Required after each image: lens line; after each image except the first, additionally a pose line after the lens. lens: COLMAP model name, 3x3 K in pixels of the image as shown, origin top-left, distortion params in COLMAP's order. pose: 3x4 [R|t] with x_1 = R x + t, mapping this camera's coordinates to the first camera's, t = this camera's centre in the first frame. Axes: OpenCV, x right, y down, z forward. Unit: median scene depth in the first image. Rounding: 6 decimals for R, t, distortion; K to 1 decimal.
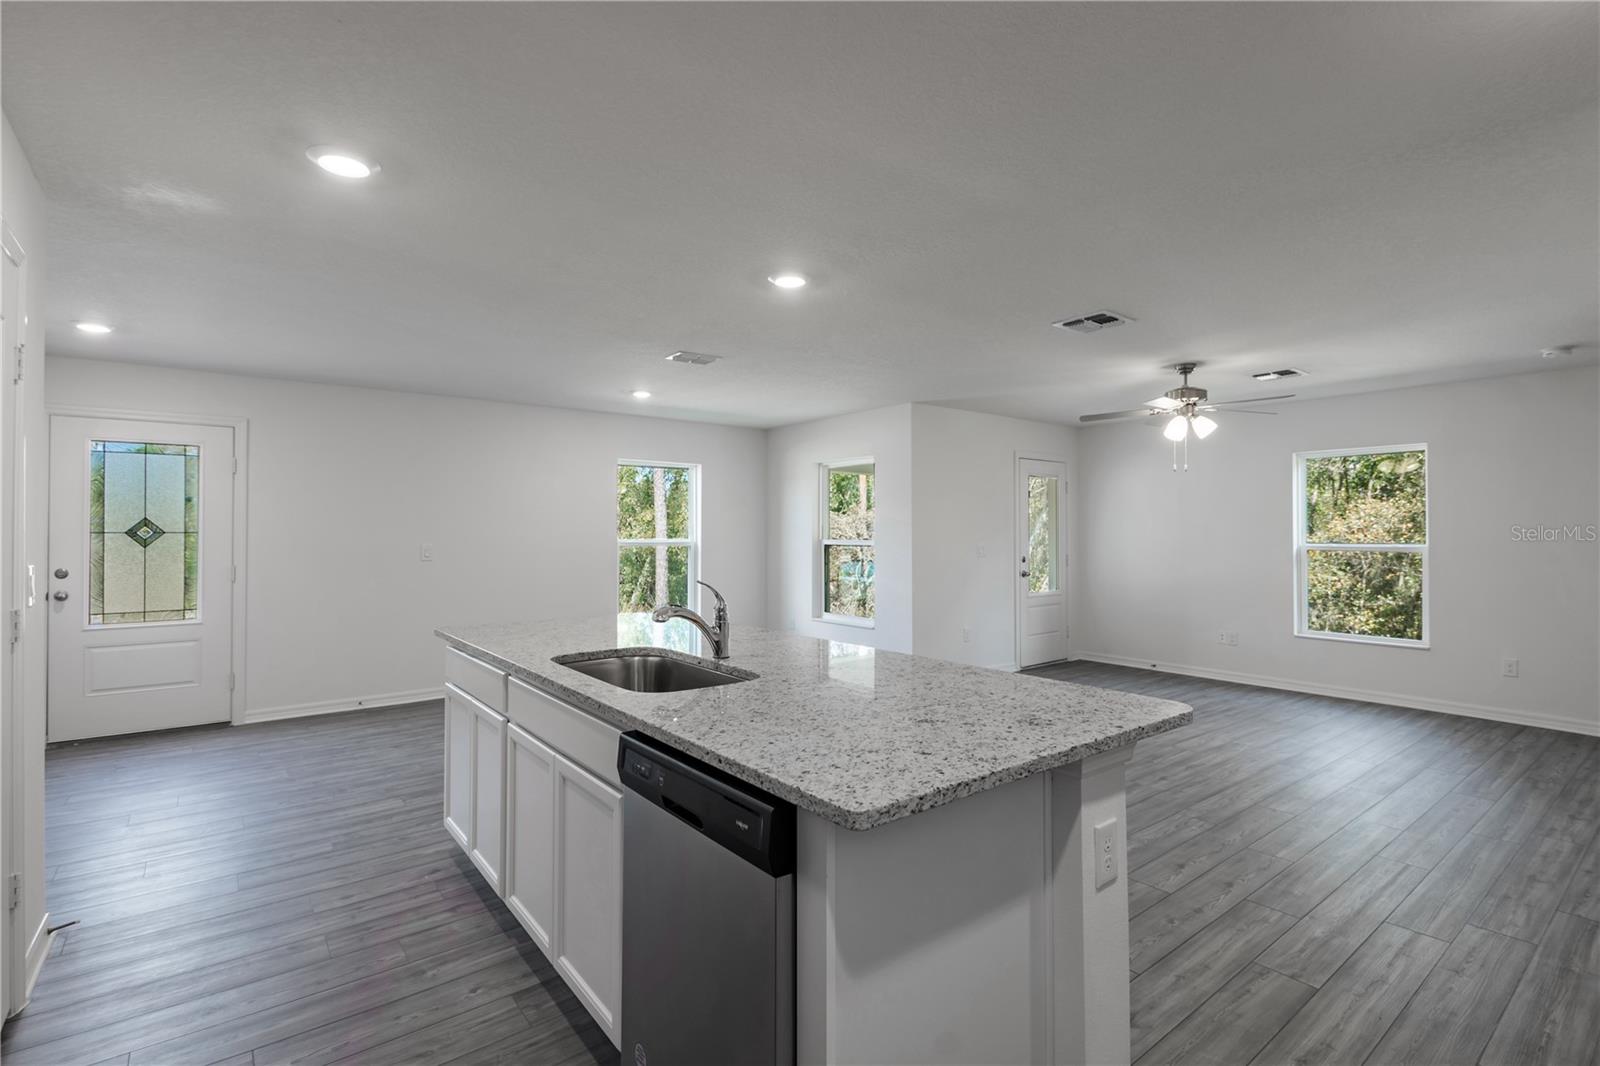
lens RADIAL K [[704.2, 0, 798.3], [0, 704.2, 527.7], [0, 0, 1]] dist [-0.001254, -0.000492]
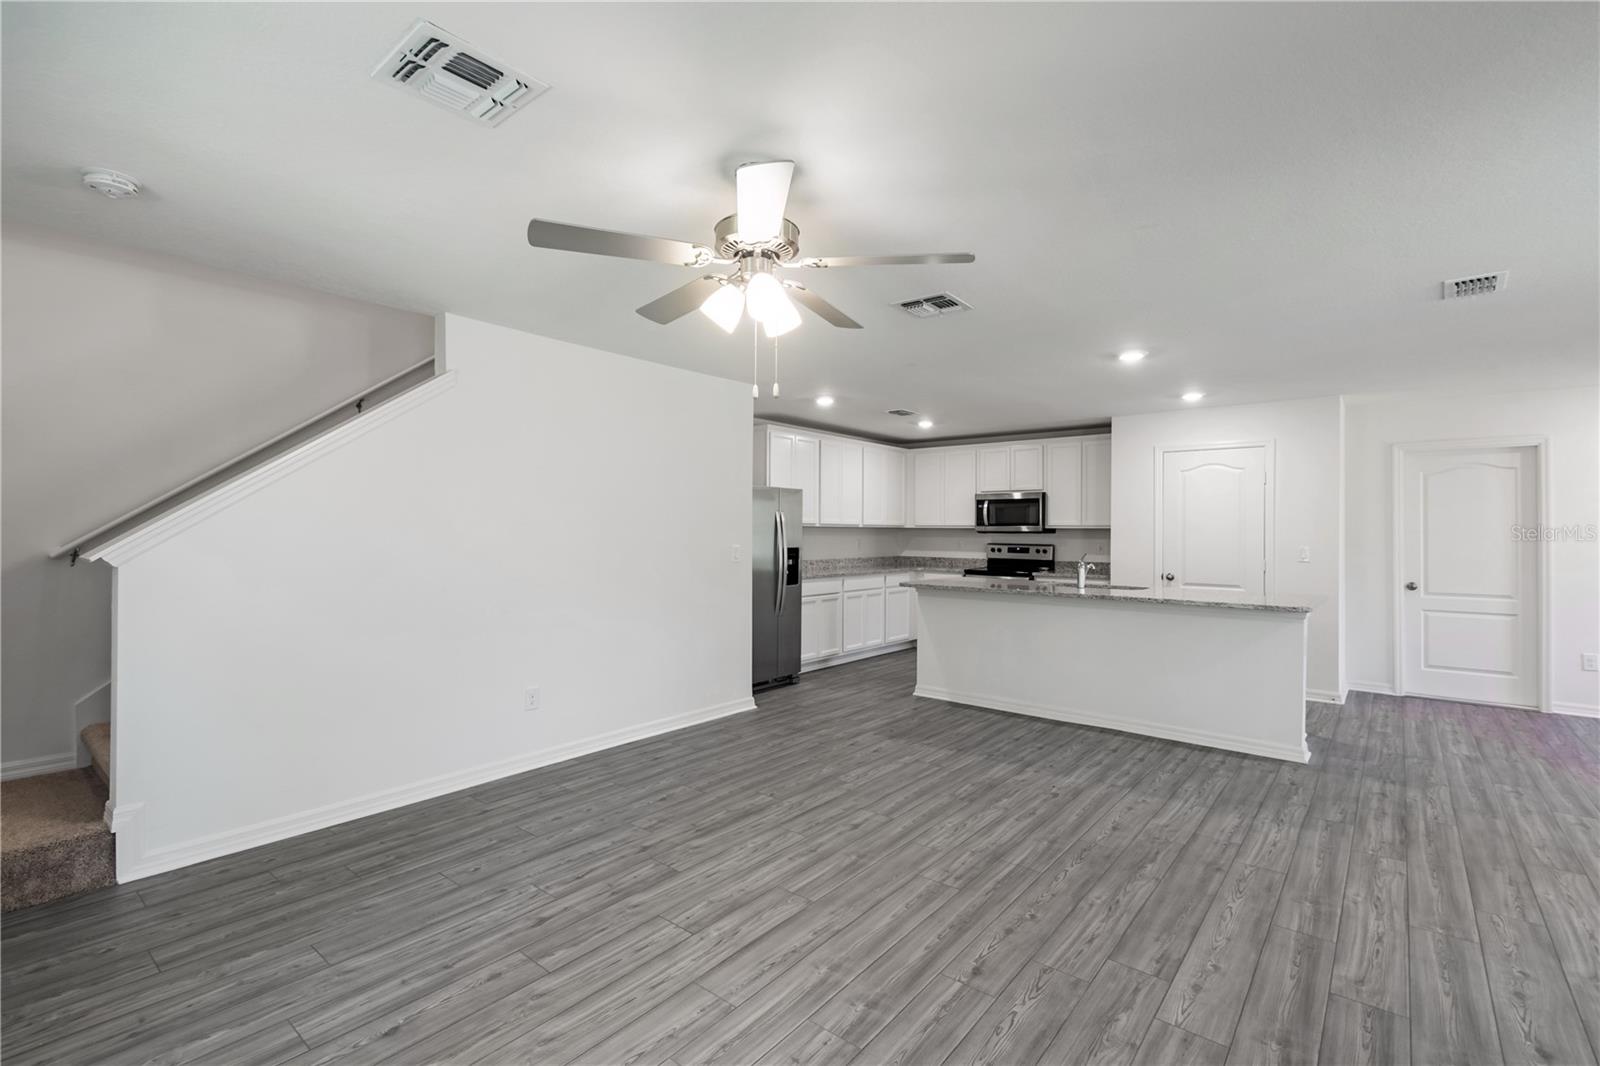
lens RADIAL K [[729.3, 0, 800.1], [0, 729.3, 526.7], [0, 0, 1]] dist [0.038364, -0.020923]
pose [[-0.971417, -0.007854, -0.237248, 0.395211], [-0.004428, 0.999878, -0.014973, 0.007493], [0.237337, -0.013495, -0.971334, 0.915869]]
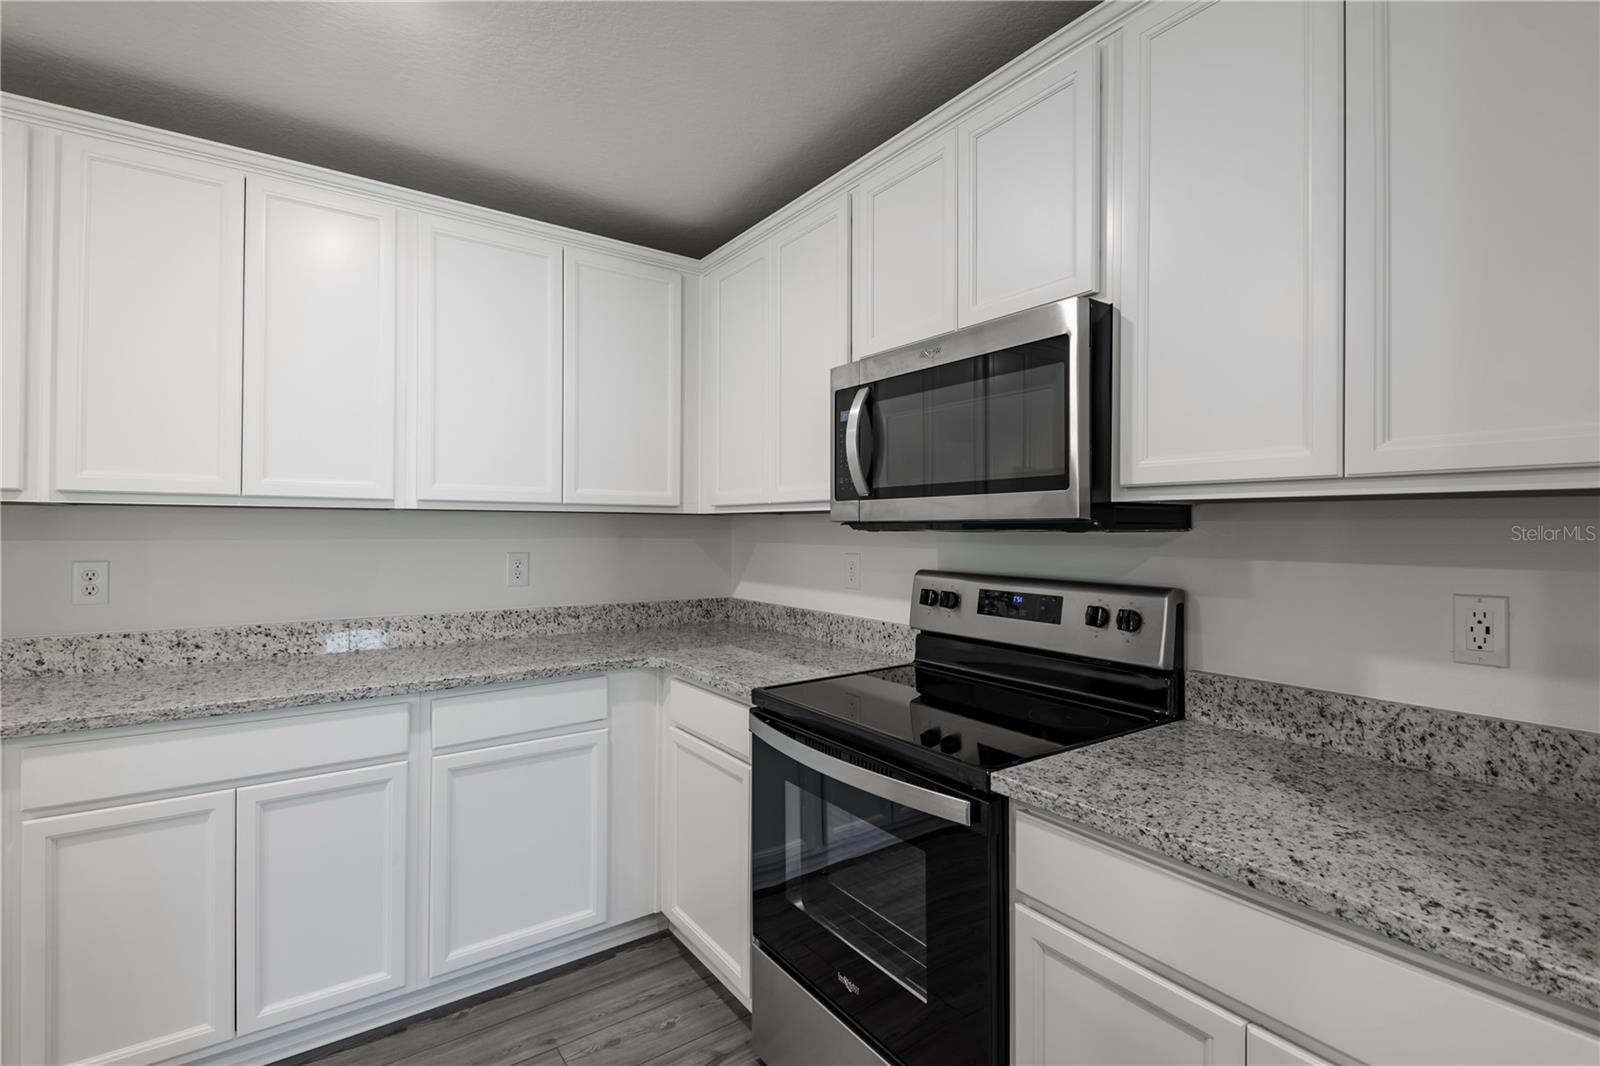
lens RADIAL K [[729.3, 0, 800.1], [0, 729.3, 526.7], [0, 0, 1]] dist [0.038364, -0.020923]
pose [[-0.999453, -0.003599, 0.032886, -0.099366], [-0.003944, 0.999938, -0.010418, 0.001473], [-0.032847, -0.010542, -0.999405, 0.203602]]
